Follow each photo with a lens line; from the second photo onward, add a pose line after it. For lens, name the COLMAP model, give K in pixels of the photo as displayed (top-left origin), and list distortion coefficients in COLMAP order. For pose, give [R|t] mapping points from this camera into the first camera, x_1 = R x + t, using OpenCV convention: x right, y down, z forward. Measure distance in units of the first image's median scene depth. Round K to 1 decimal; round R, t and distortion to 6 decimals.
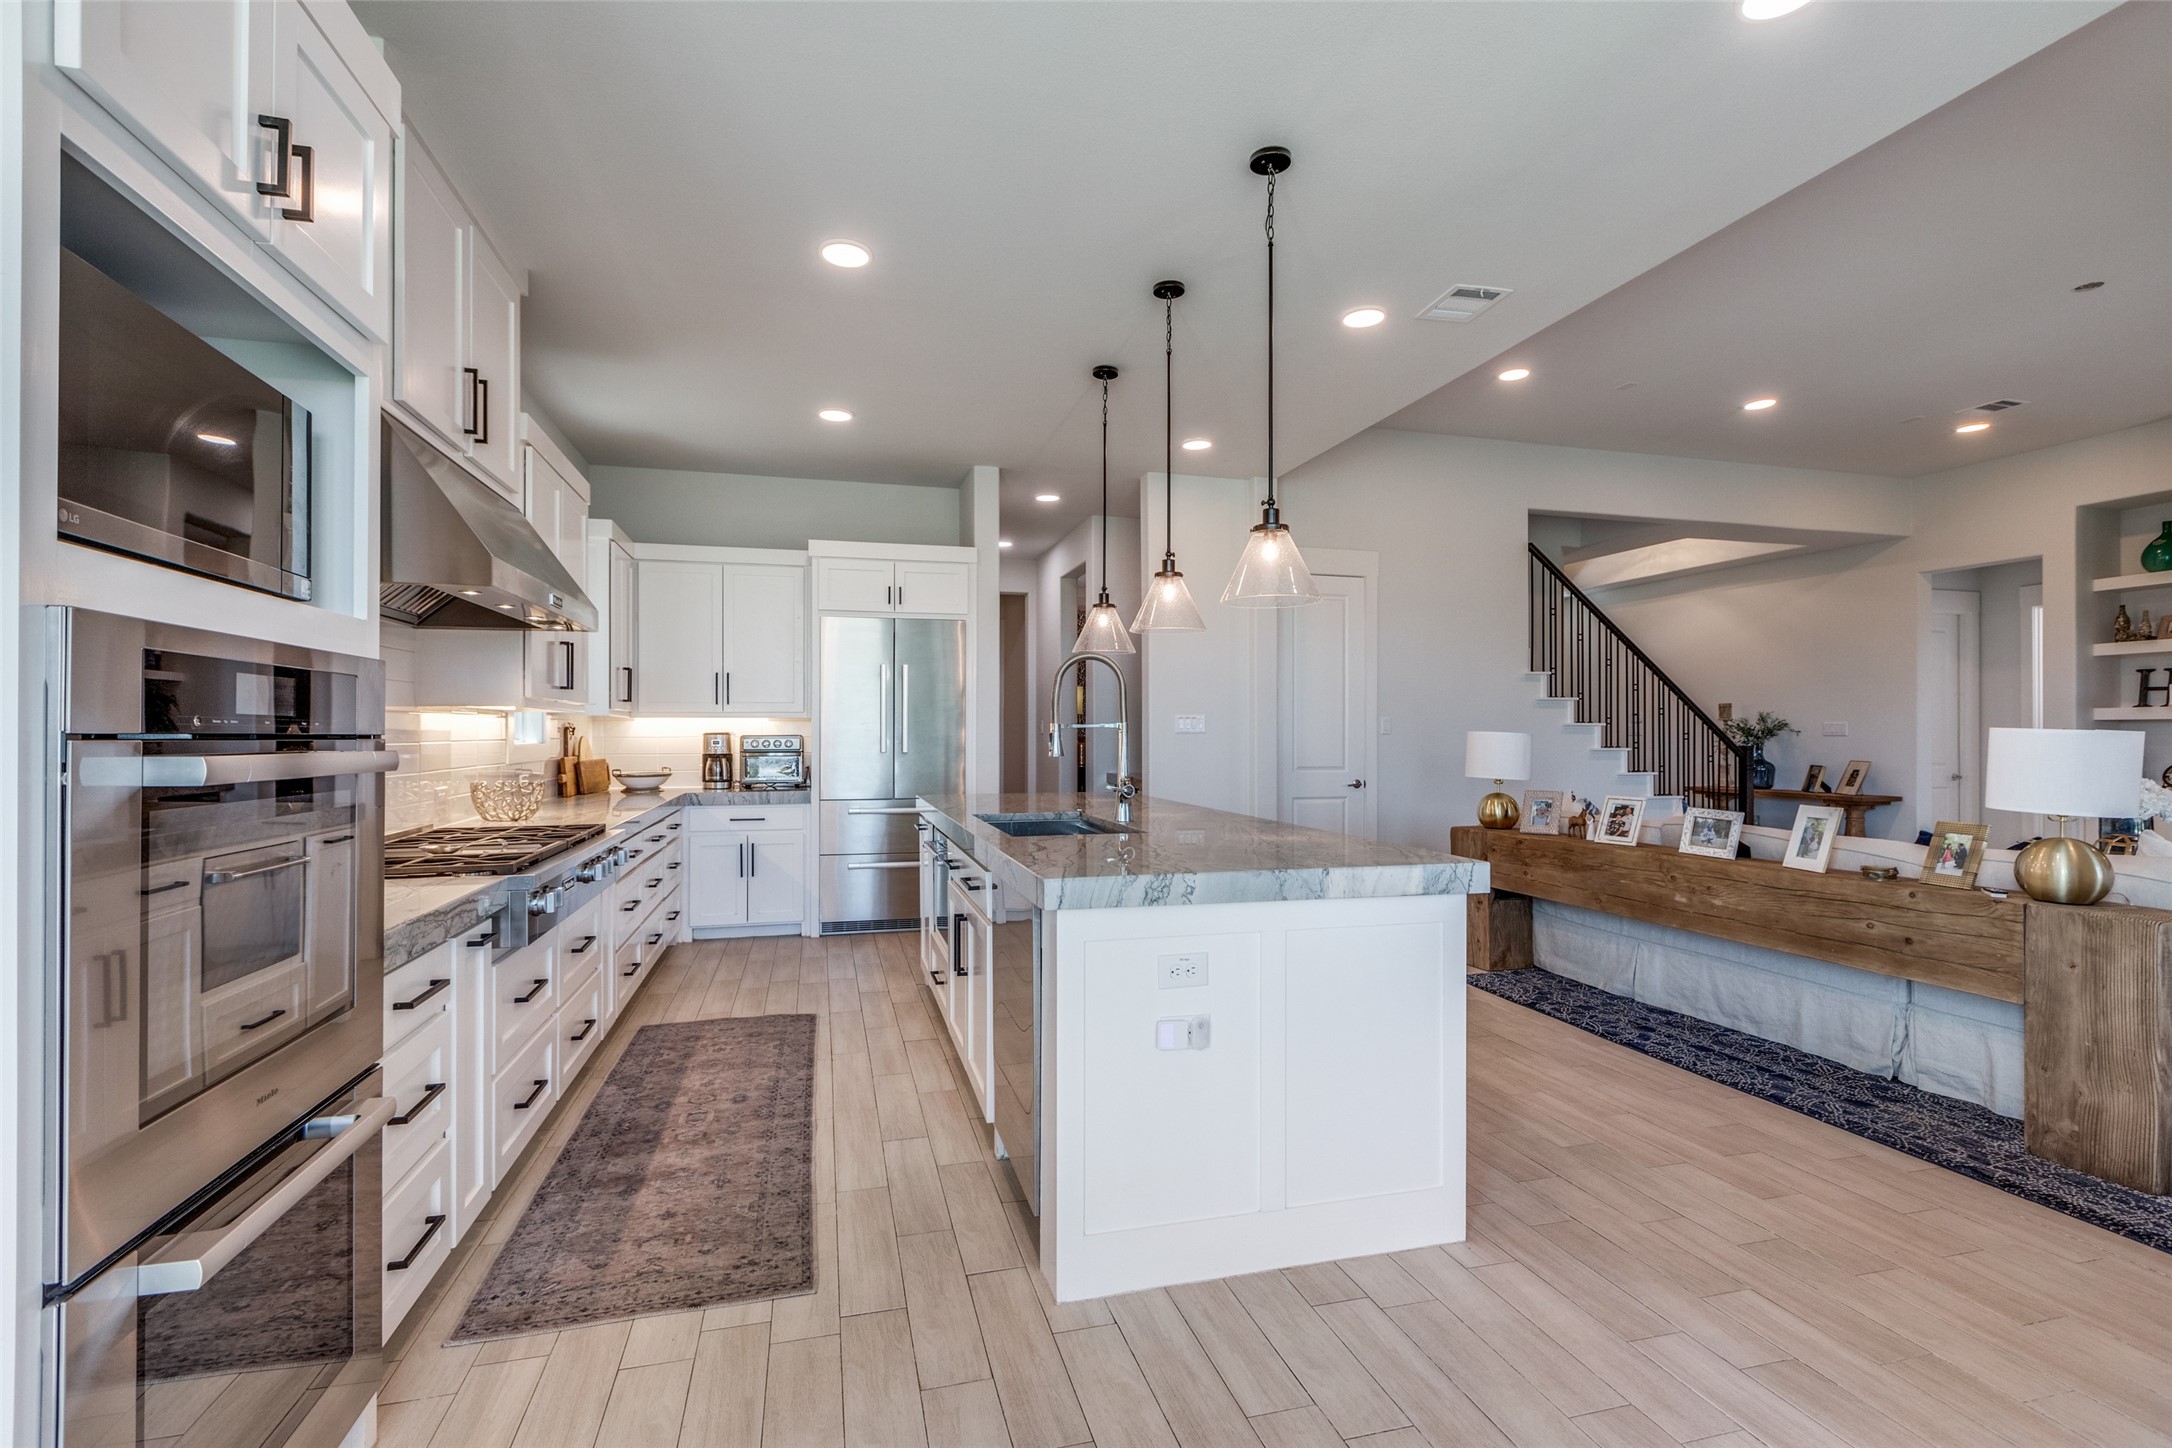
lens RADIAL K [[969.0, 0, 1053.7], [0, 969.0, 725.2], [0, 0, 1]] dist [-0.001943, -0.001688]
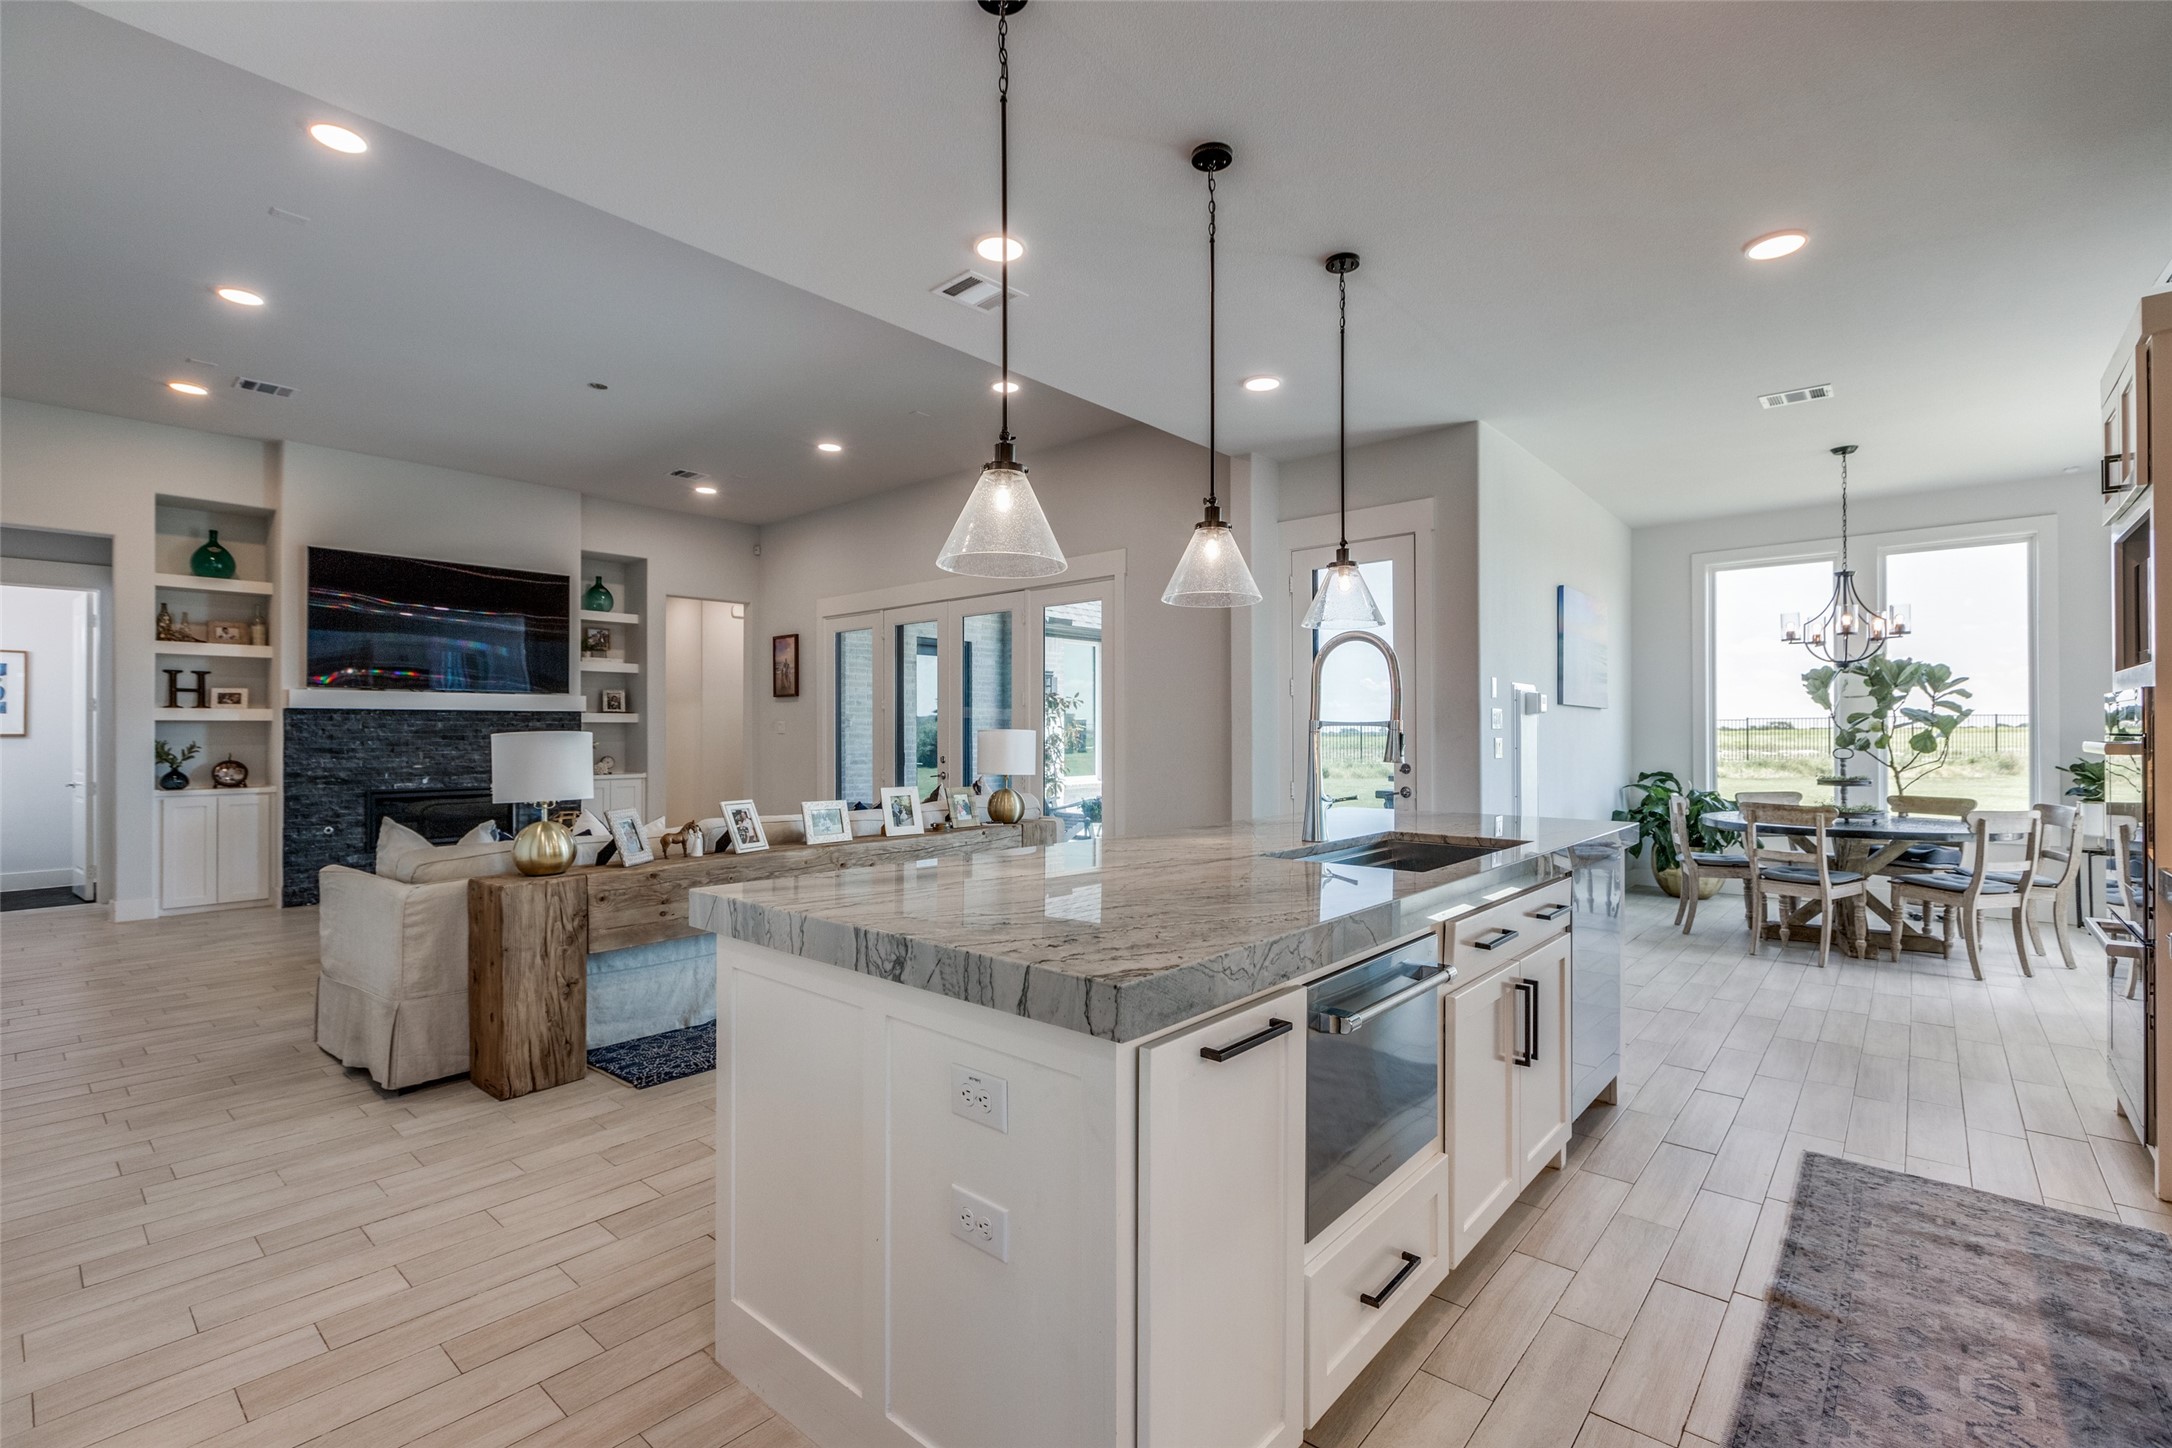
lens RADIAL K [[969.0, 0, 1089.1], [0, 969.0, 732.5], [0, 0, 1]] dist [-0.001943, -0.001688]
pose [[-0.582831, -0.000436, 0.812593, -0.264018], [-0.005128, 0.999982, -0.003142, 0.005500], [-0.812577, -0.005998, -0.582823, 0.902657]]
